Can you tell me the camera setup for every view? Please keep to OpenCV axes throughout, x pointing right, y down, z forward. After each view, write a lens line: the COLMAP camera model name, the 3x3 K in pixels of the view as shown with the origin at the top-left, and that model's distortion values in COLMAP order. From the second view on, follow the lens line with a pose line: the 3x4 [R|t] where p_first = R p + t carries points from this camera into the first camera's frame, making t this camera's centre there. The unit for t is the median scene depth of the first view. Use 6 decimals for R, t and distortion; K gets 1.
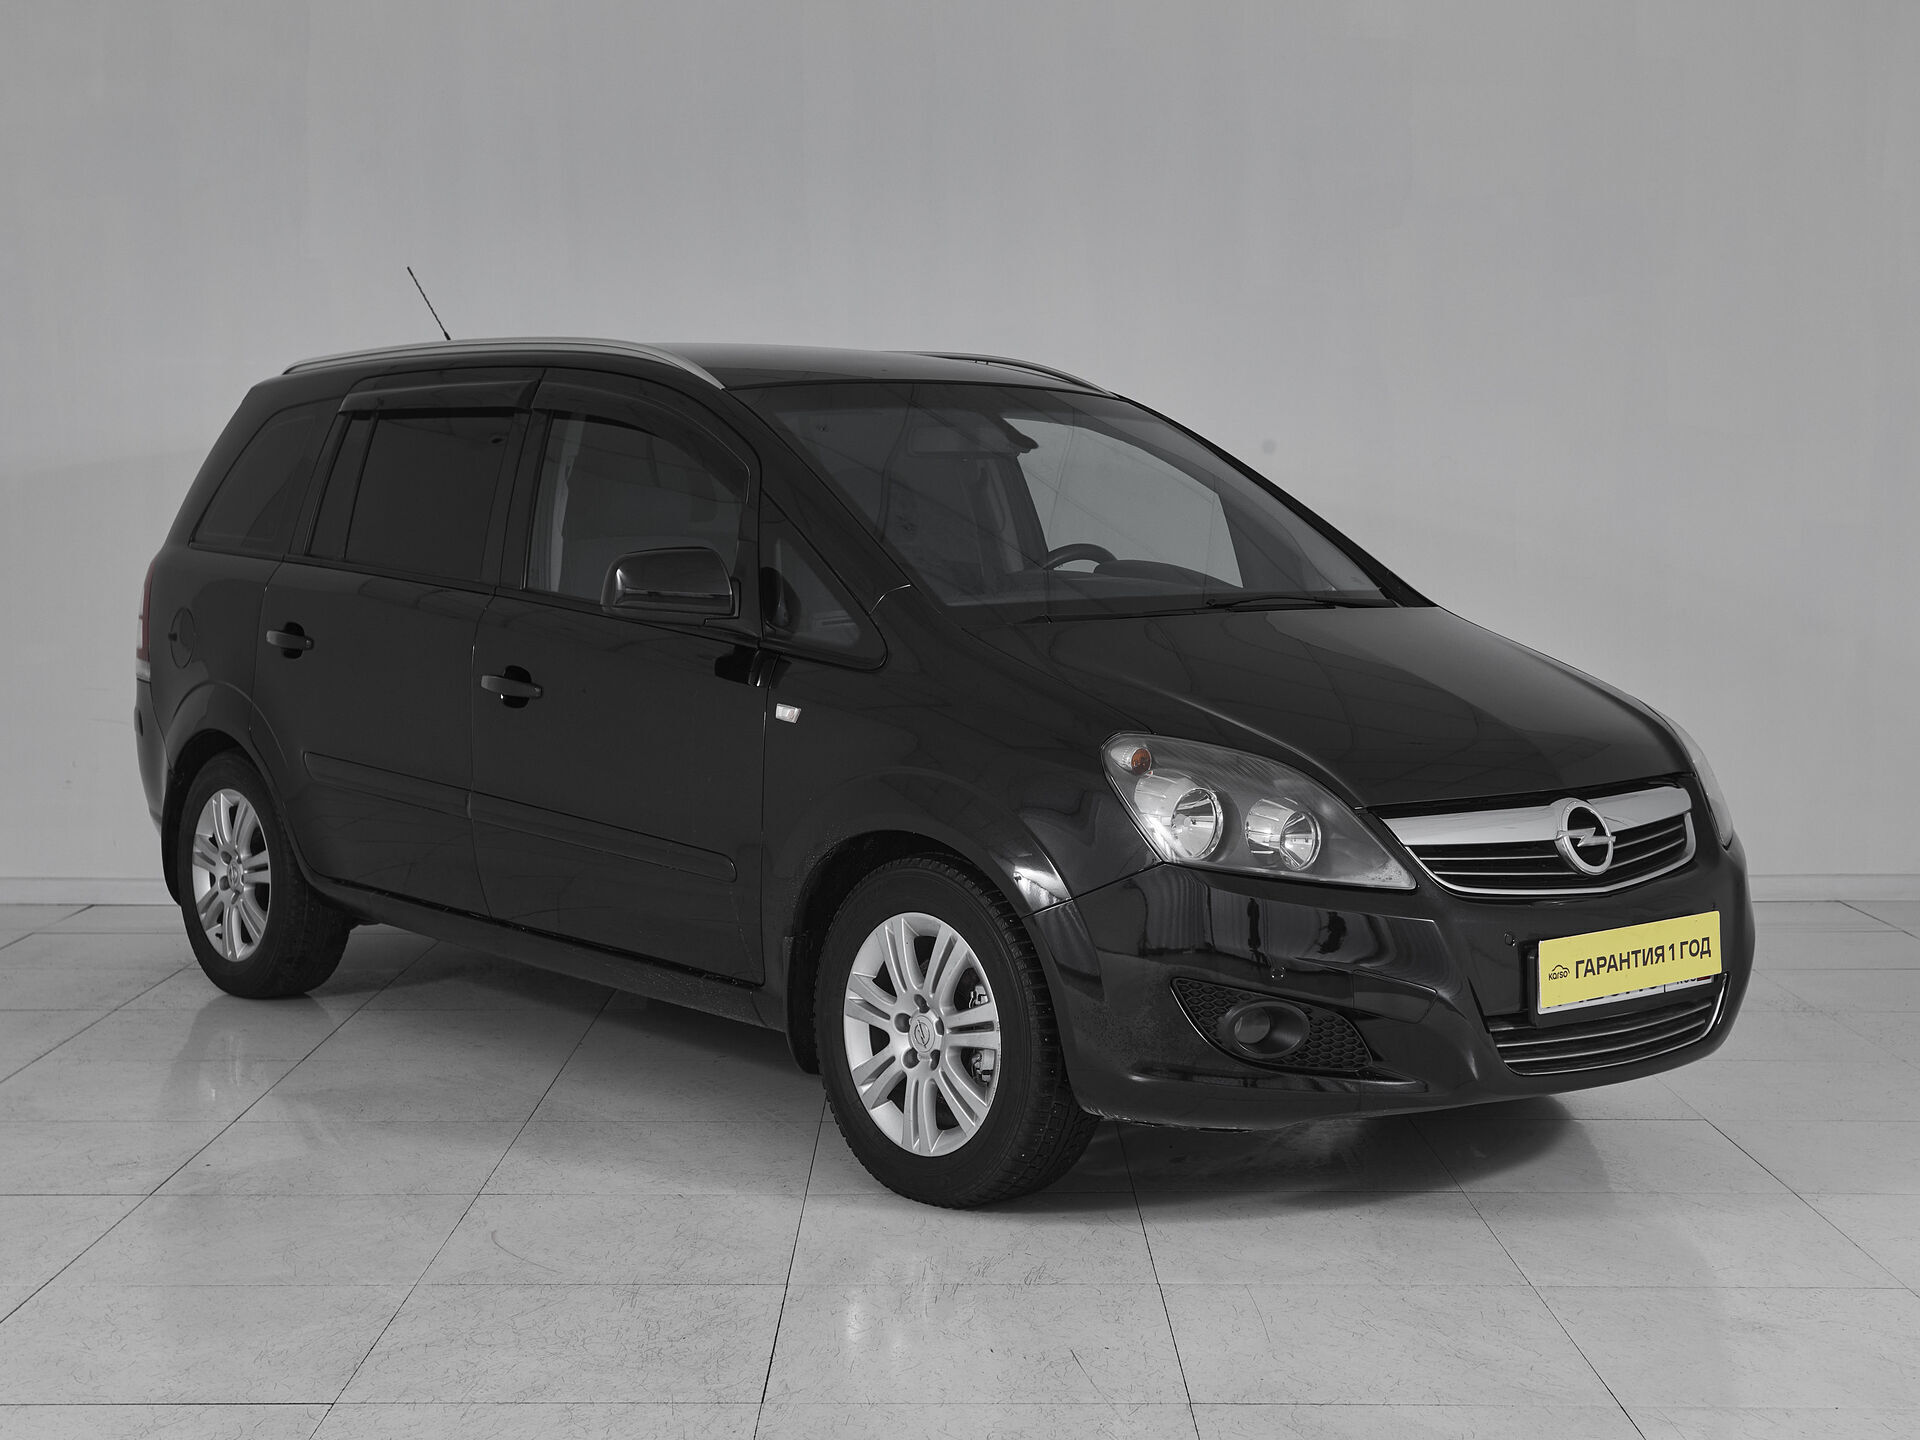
lens RADIAL K [[2732.6, 0, 960.0], [0, 2732.6, 720.0], [0, 0, 1]] dist [-0.006223, 0.002193]
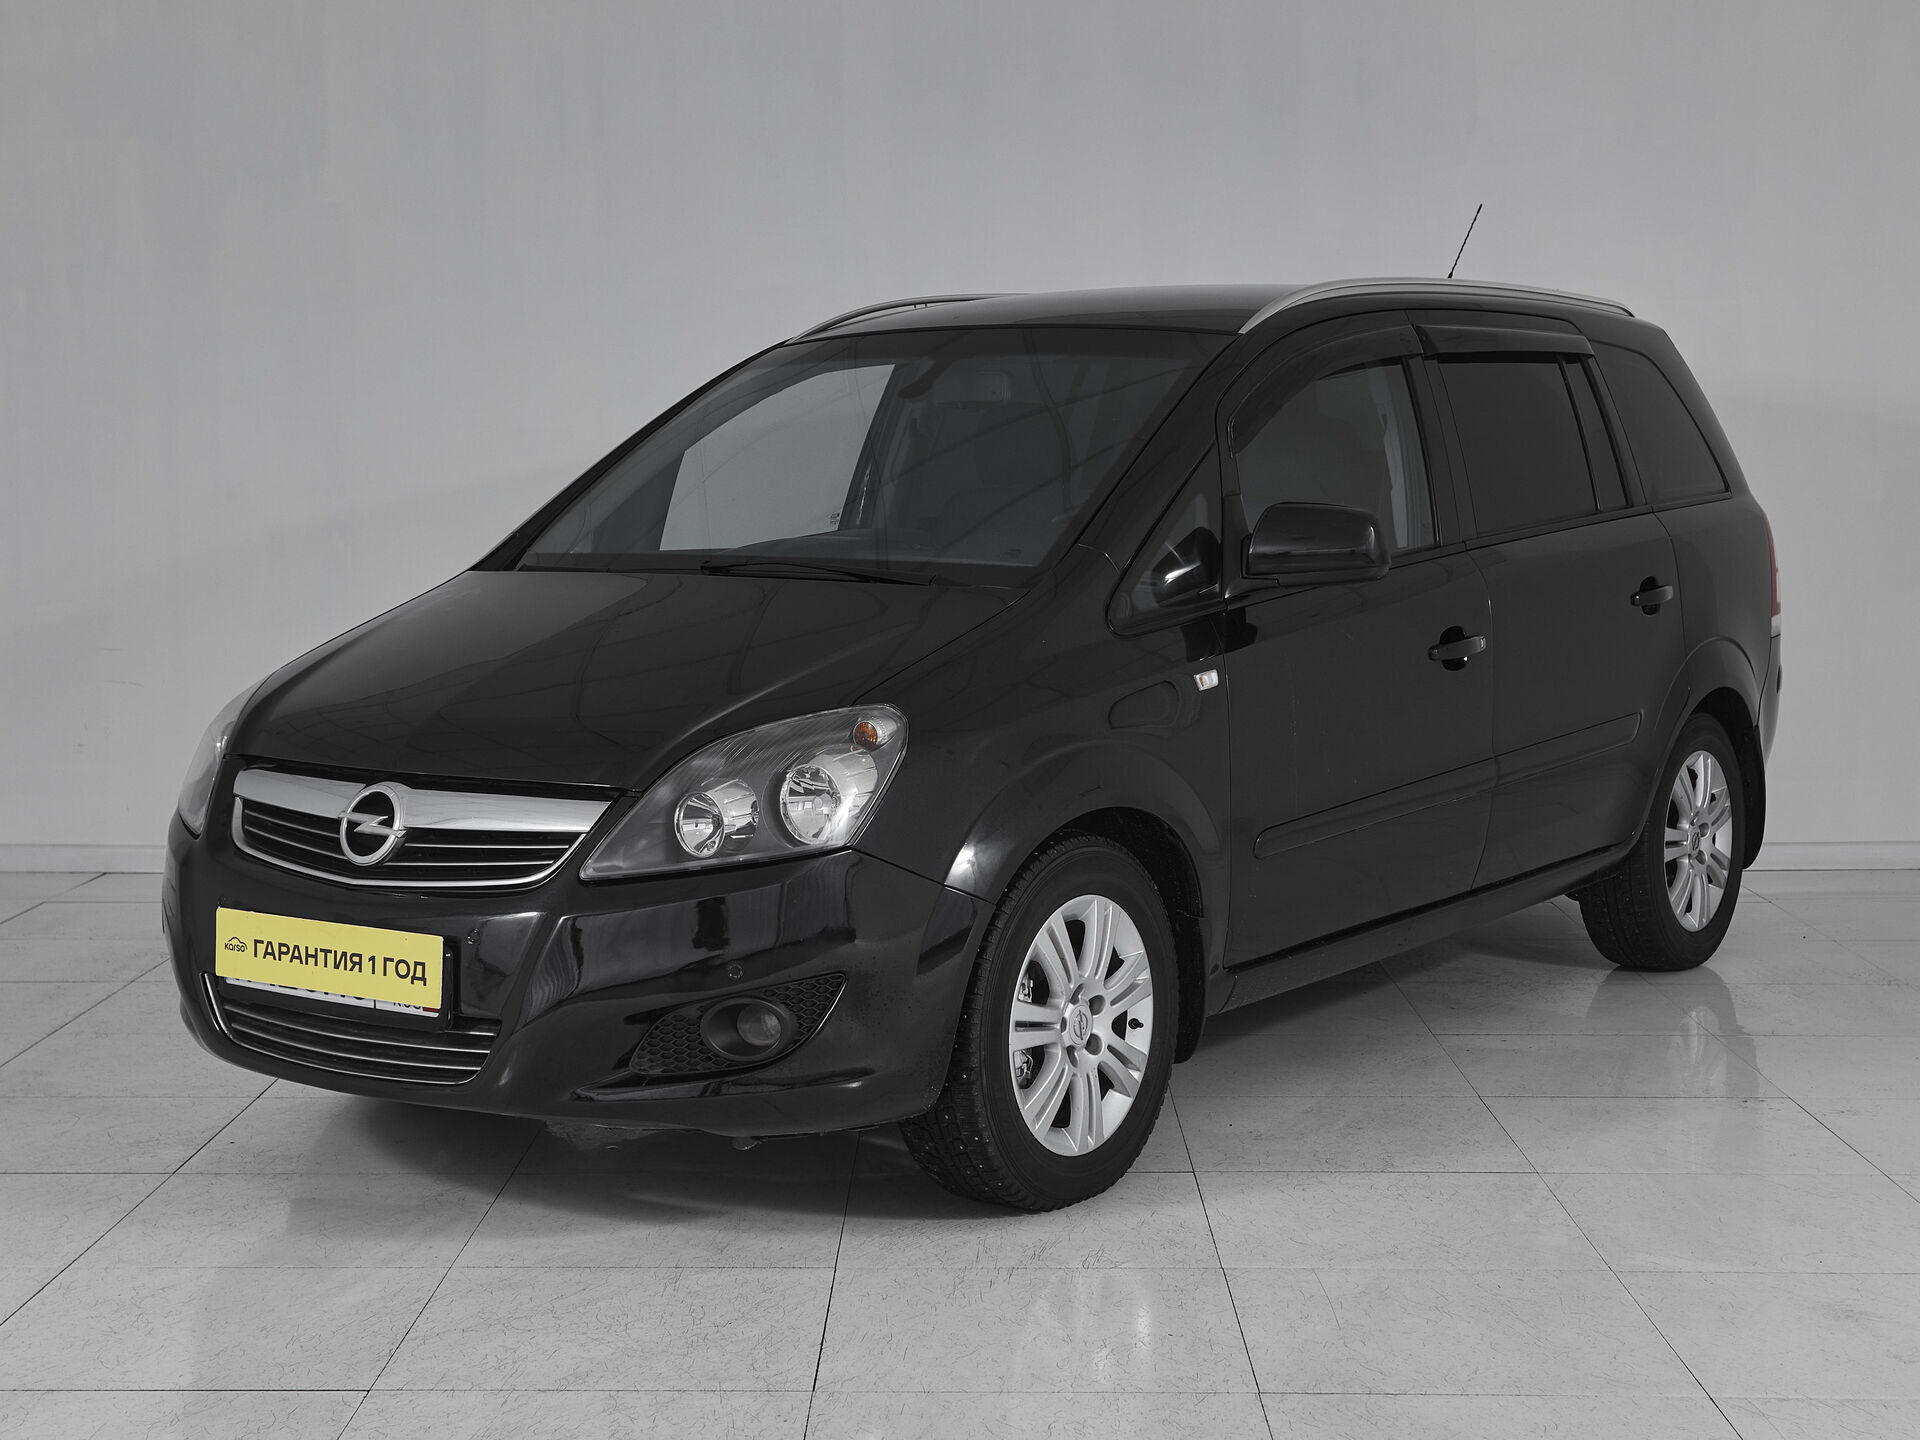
lens RADIAL K [[2732.6, 0, 960.0], [0, 2732.6, 720.0], [0, 0, 1]] dist [-0.006223, 0.002193]
pose [[0.251432, 0.095446, -0.963157, 1.172689], [-0.067084, 0.994451, 0.081035, -0.080777], [0.965547, 0.044237, 0.256440, 0.960798]]
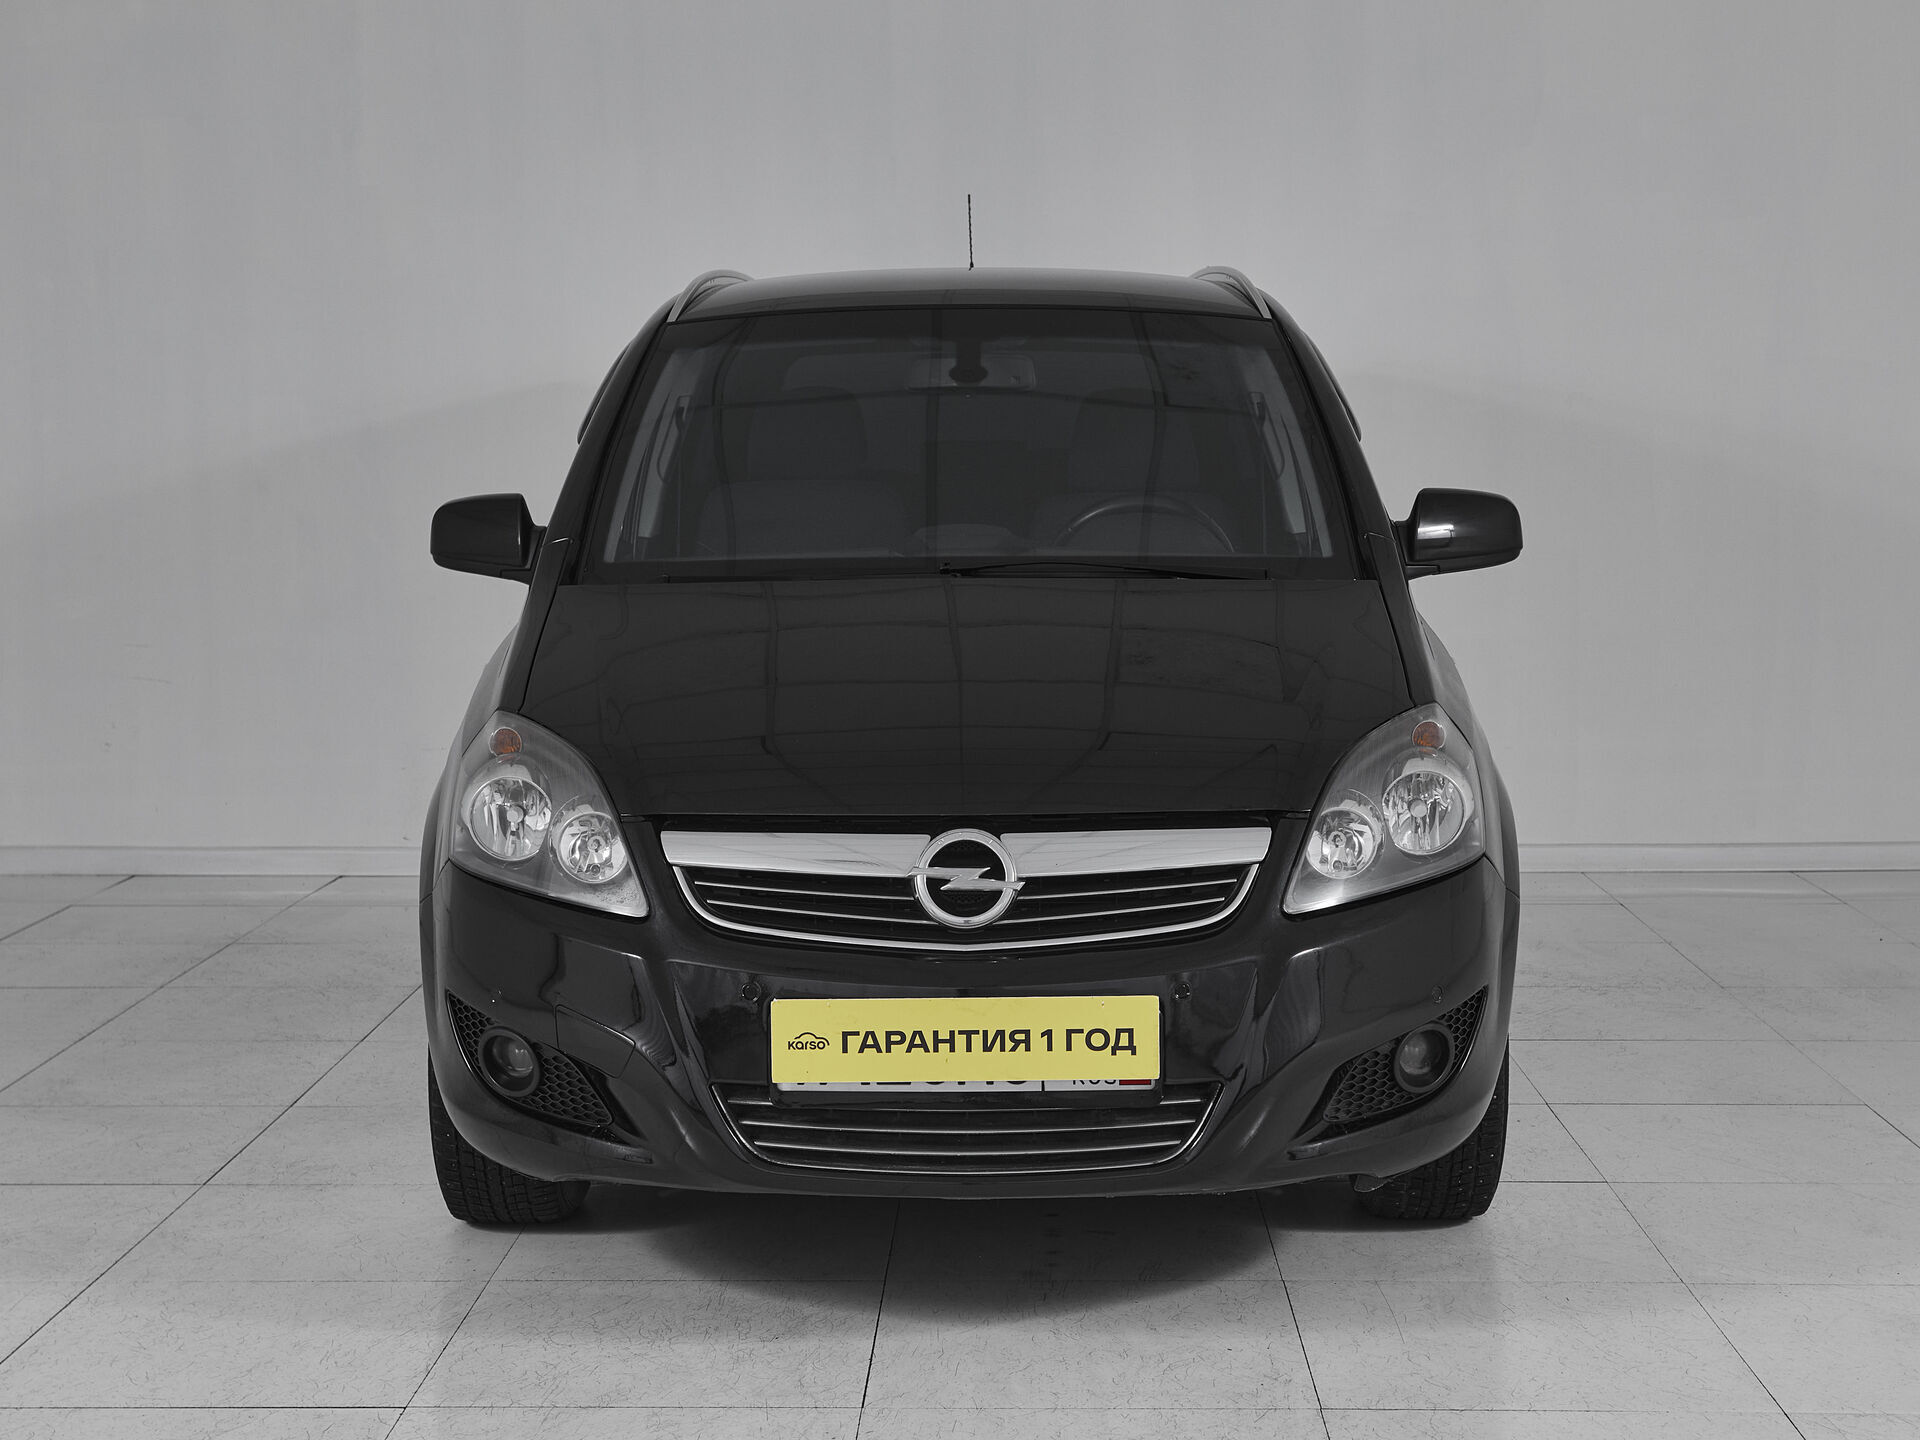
lens RADIAL K [[2732.6, 0, 960.0], [0, 2732.6, 720.0], [0, 0, 1]] dist [-0.006223, 0.002193]
pose [[0.757884, 0.064881, -0.649155, 0.738730], [-0.043863, 0.997859, 0.048522, -0.040798], [0.650913, -0.008300, 0.759107, 0.407780]]
